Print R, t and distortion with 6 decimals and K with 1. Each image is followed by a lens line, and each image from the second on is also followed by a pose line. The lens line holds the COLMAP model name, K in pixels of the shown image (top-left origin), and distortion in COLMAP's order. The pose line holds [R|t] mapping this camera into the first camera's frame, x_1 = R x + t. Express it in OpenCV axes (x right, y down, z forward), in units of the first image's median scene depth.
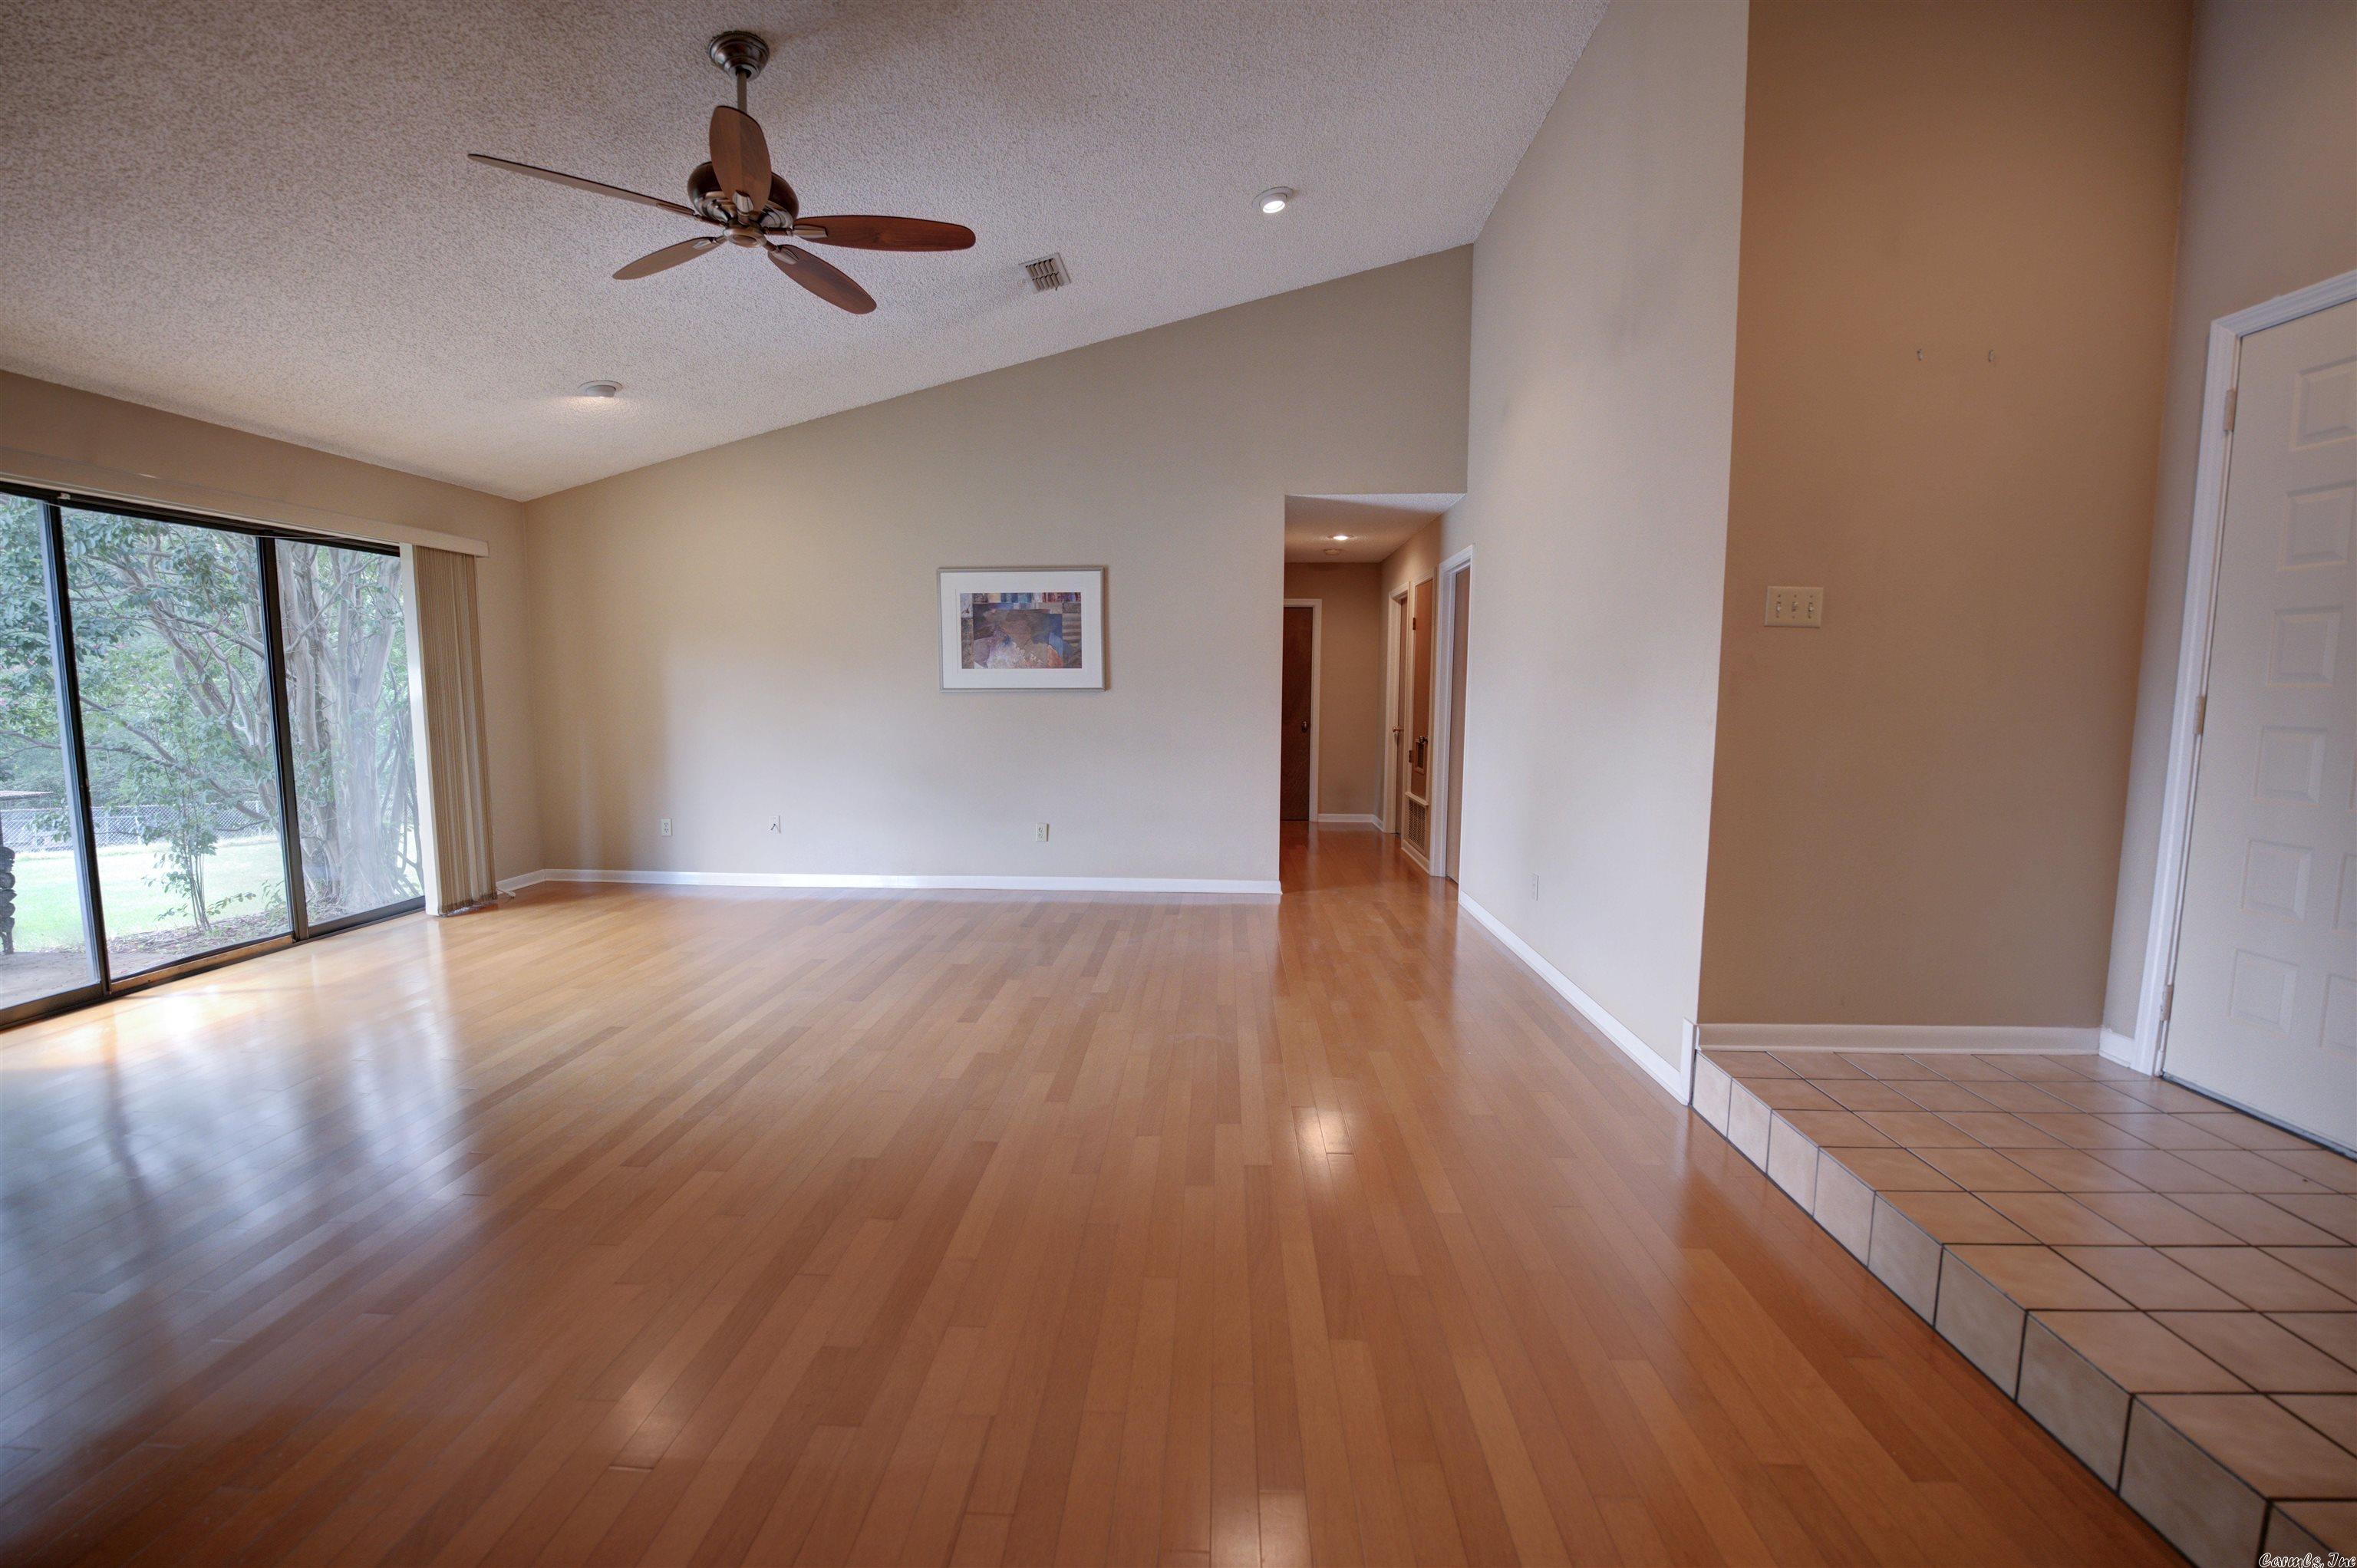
lens RADIAL K [[994.5, 0, 1165.0], [0, 994.5, 788.0], [0, 0, 1]] dist [-0.020142, 0.000556]
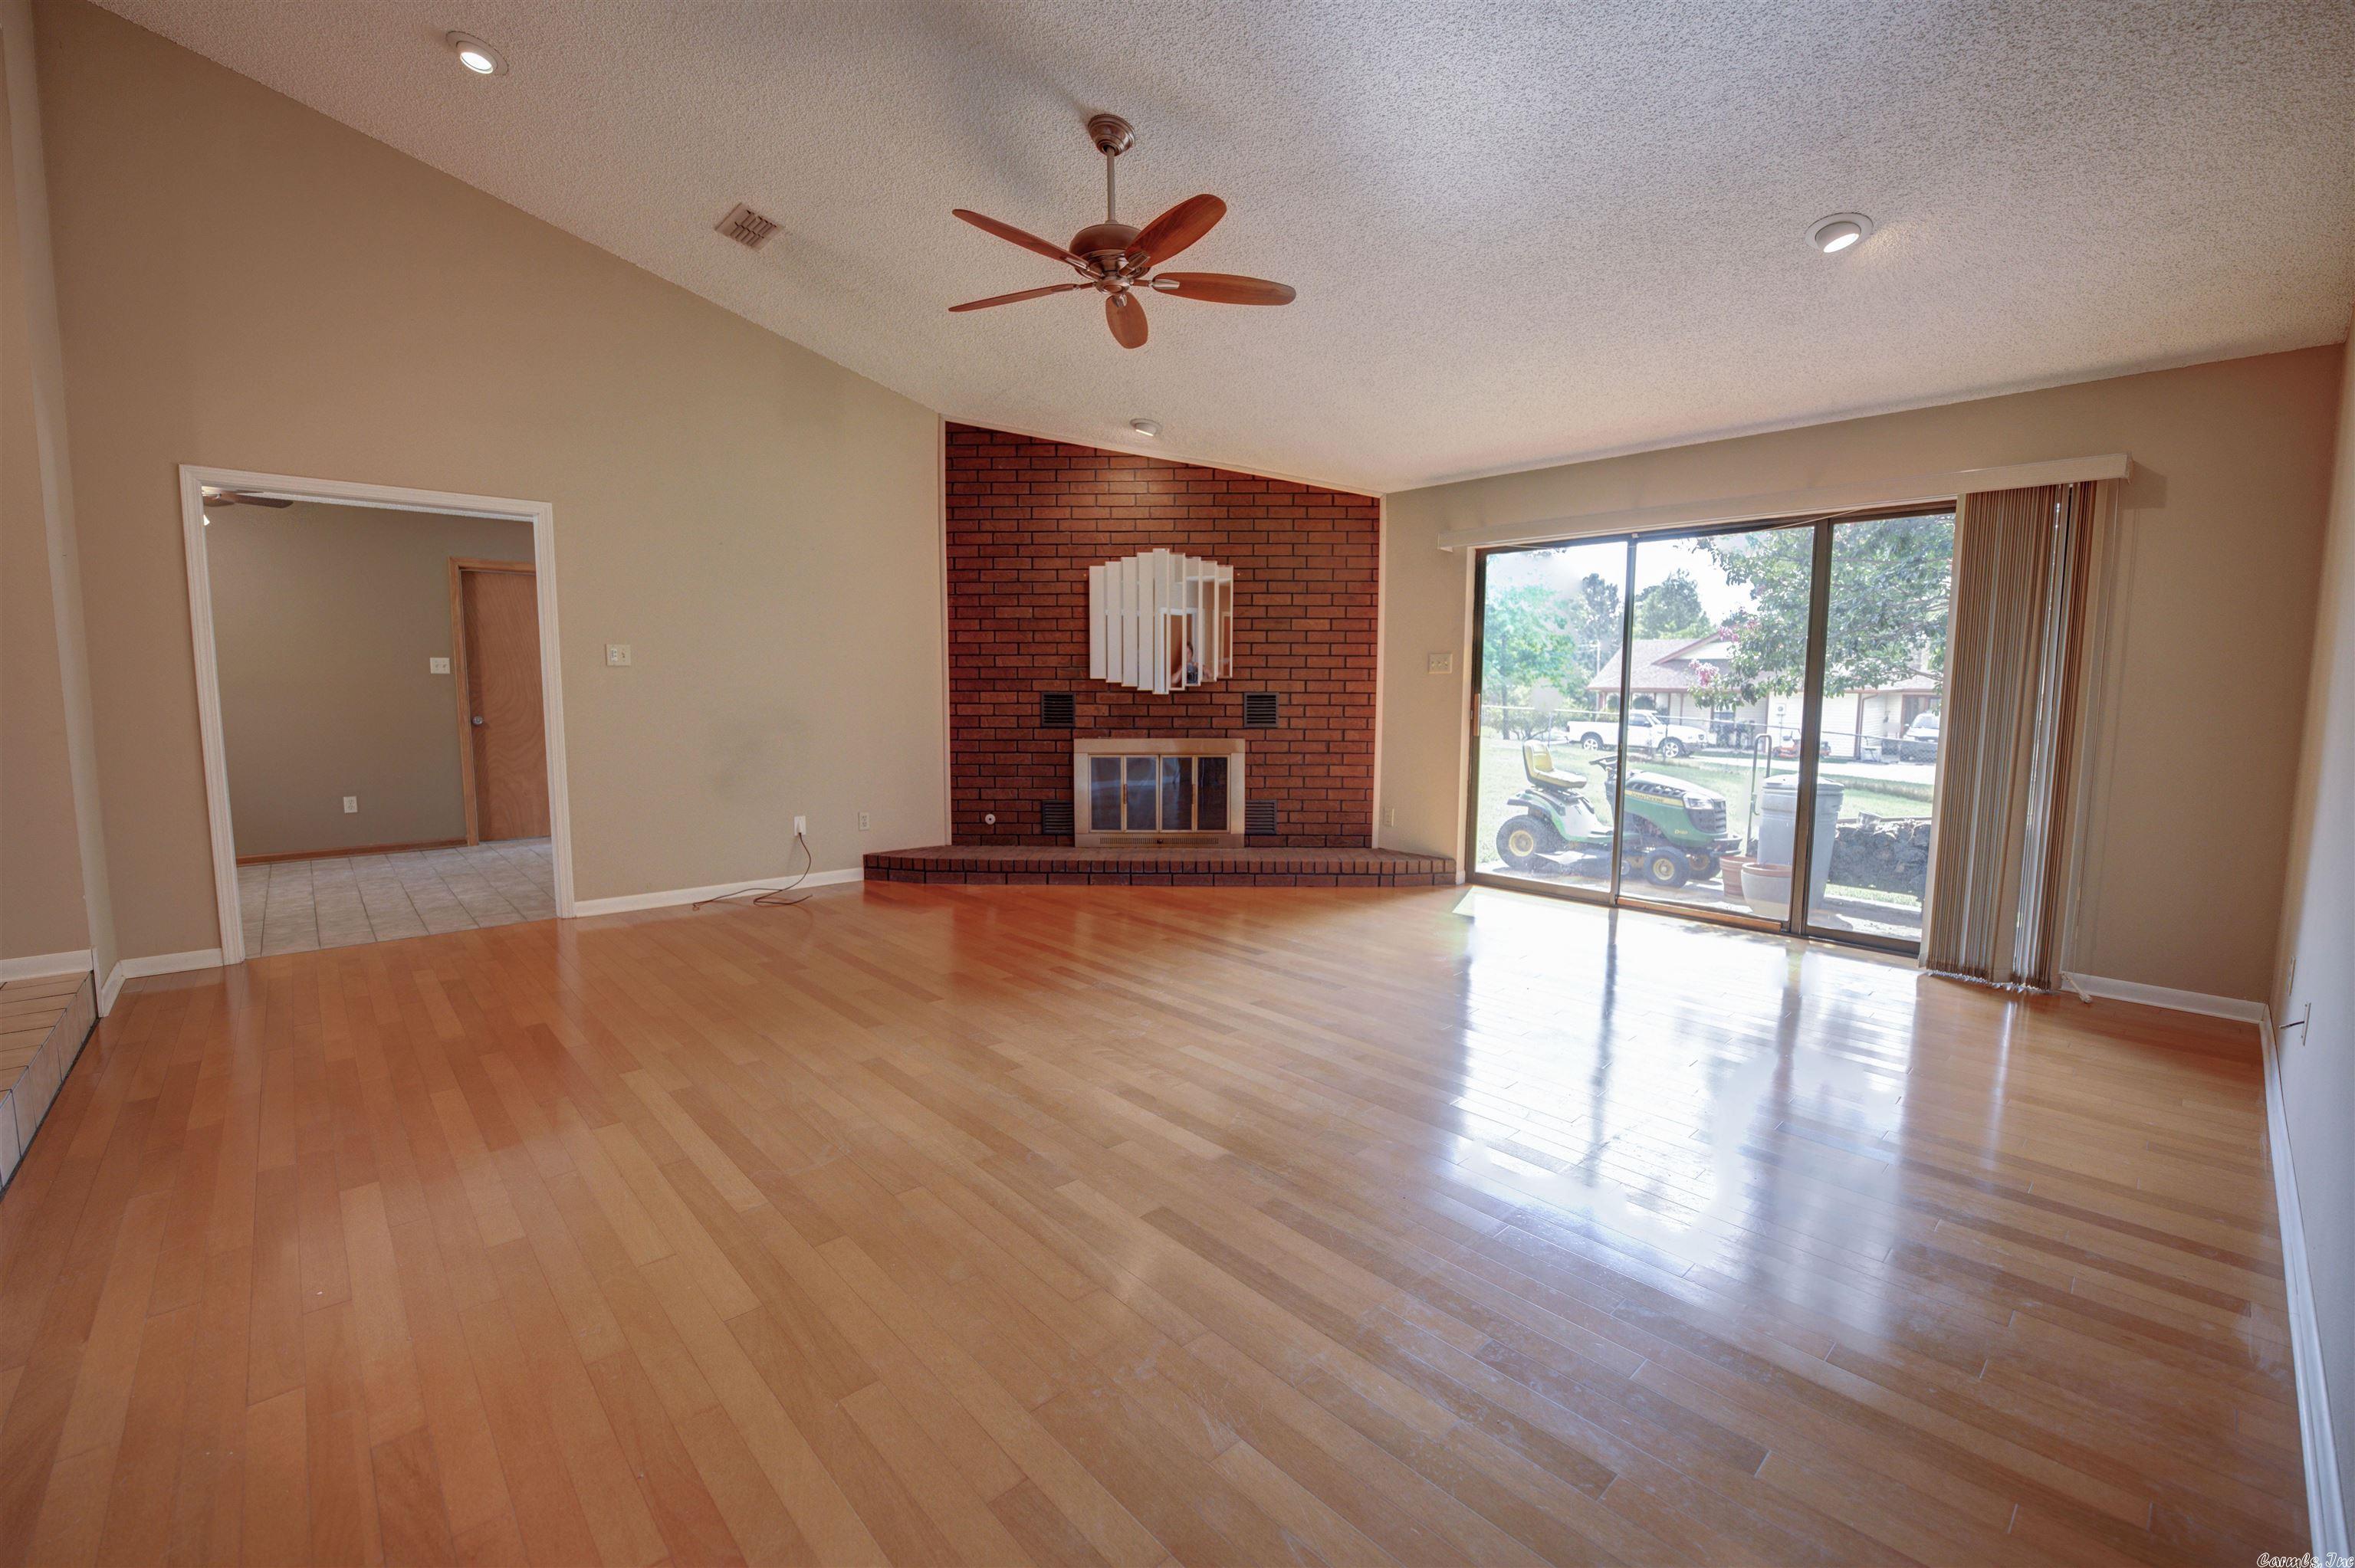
lens RADIAL K [[947.7, 0, 1171.2], [0, 947.7, 788.0], [0, 0, 1]] dist [-0.025104, 0.001769]
pose [[-0.693931, 0.072240, -0.716408, 0.194019], [-0.081946, 0.980567, 0.178251, -0.090601], [0.715363, 0.182401, -0.674526, 0.993304]]
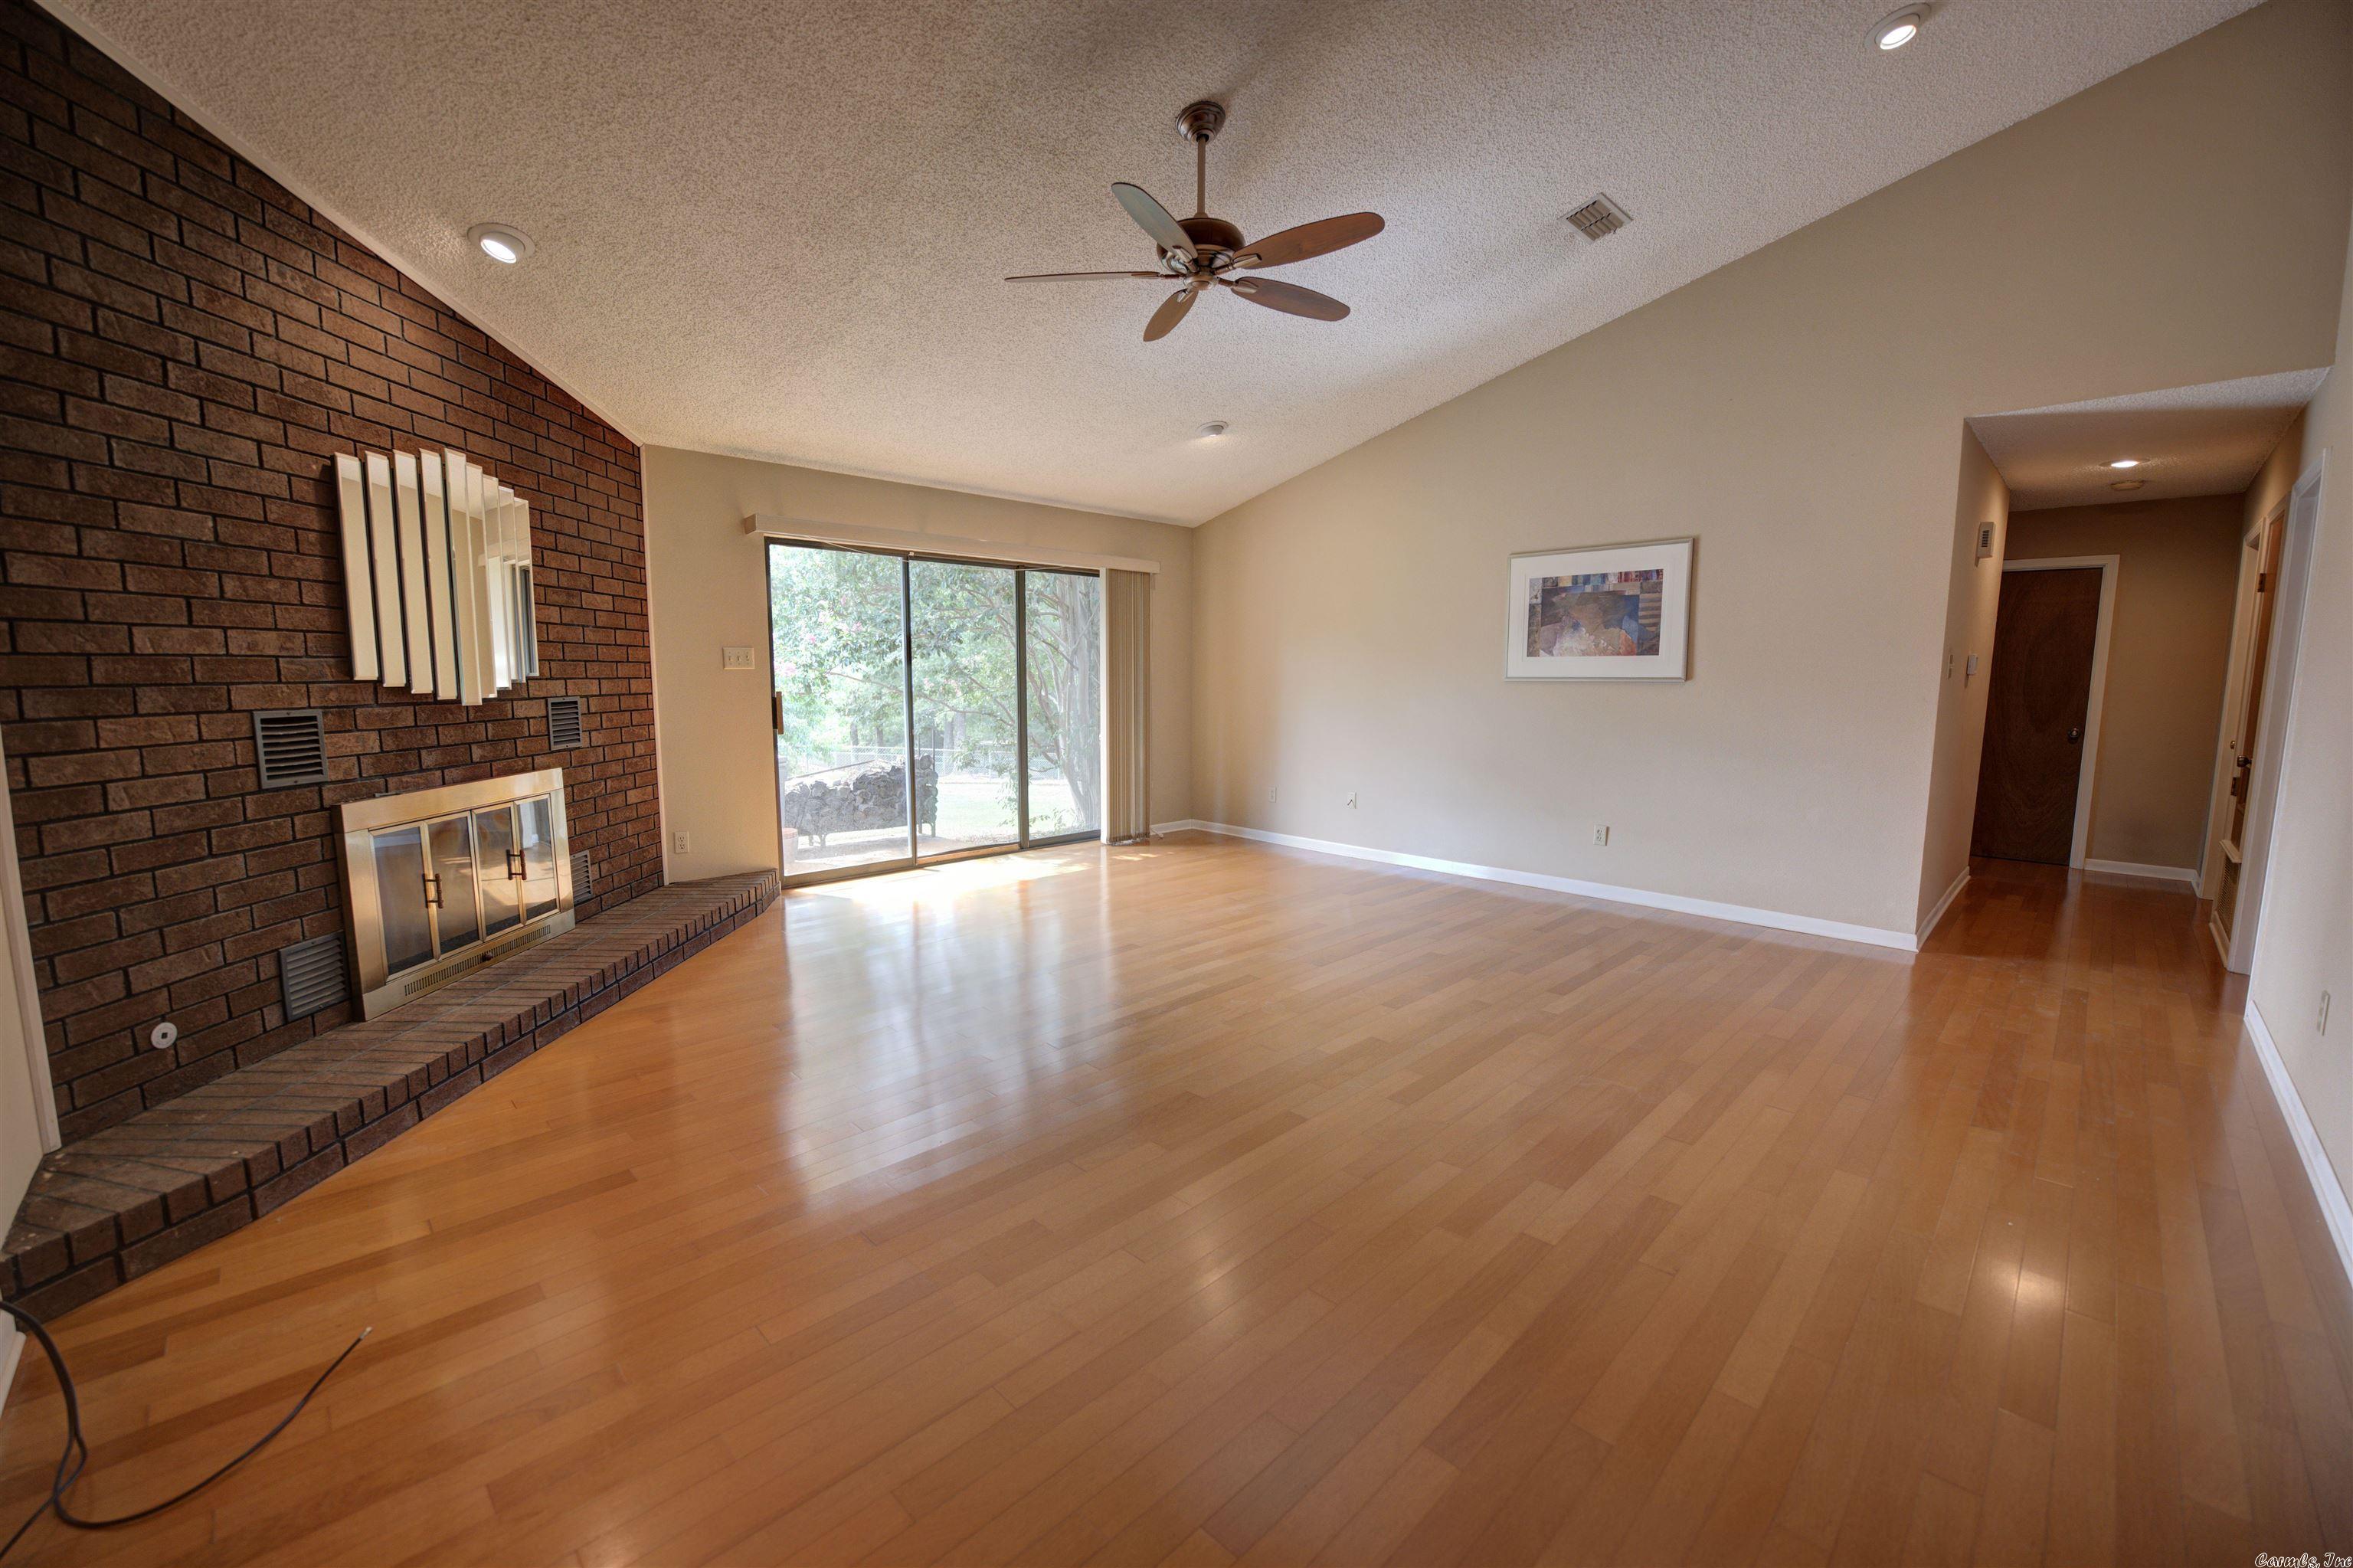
lens RADIAL K [[947.1, 0, 1143.3], [0, 947.1, 791.0], [0, 0, 1]] dist [-0.025104, 0.001769]
pose [[0.726573, 0.084188, -0.681912, 0.167418], [-0.072443, 0.996320, 0.045817, -0.005527], [0.683260, 0.016110, 0.729998, 0.081619]]
